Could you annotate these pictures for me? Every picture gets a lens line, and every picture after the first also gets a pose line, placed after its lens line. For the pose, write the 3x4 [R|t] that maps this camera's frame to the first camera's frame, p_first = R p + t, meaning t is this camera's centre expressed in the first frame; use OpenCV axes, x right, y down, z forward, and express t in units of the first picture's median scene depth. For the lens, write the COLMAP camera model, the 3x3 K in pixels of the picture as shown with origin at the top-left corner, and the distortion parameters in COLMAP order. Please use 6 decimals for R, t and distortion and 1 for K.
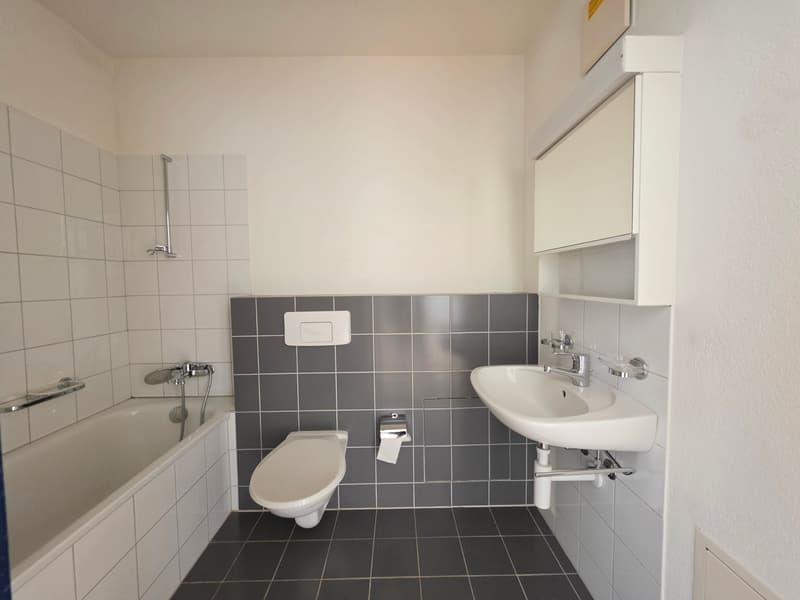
lens RADIAL K [[321.5, 0, 400.7], [0, 321.5, 298.3], [0, 0, 1]] dist [-0.002869, 0.000328]
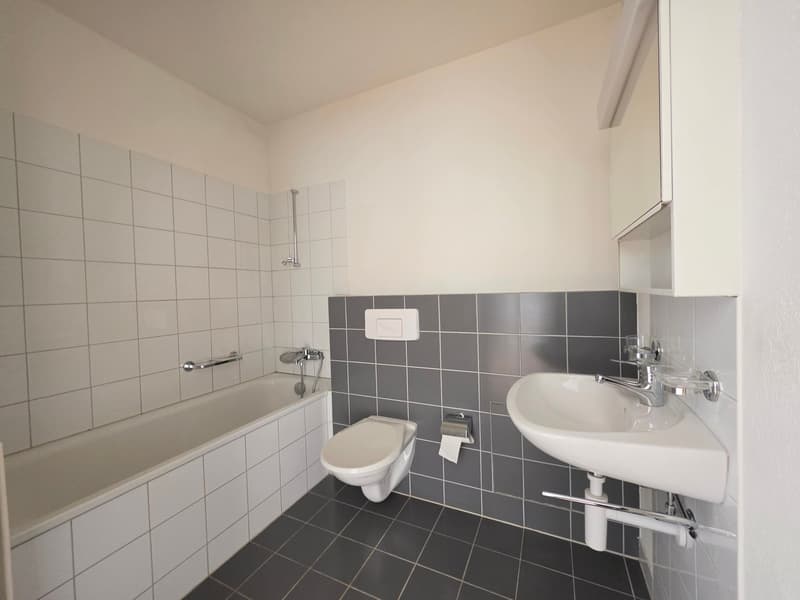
lens RADIAL K [[321.5, 0, 397.4], [0, 321.5, 298.3], [0, 0, 1]] dist [-0.002869, 0.000328]
pose [[0.892837, -0.001648, -0.450377, 0.257367], [-0.006964, 0.999823, -0.017462, 0.023312], [0.450327, 0.018727, 0.892667, 0.021400]]
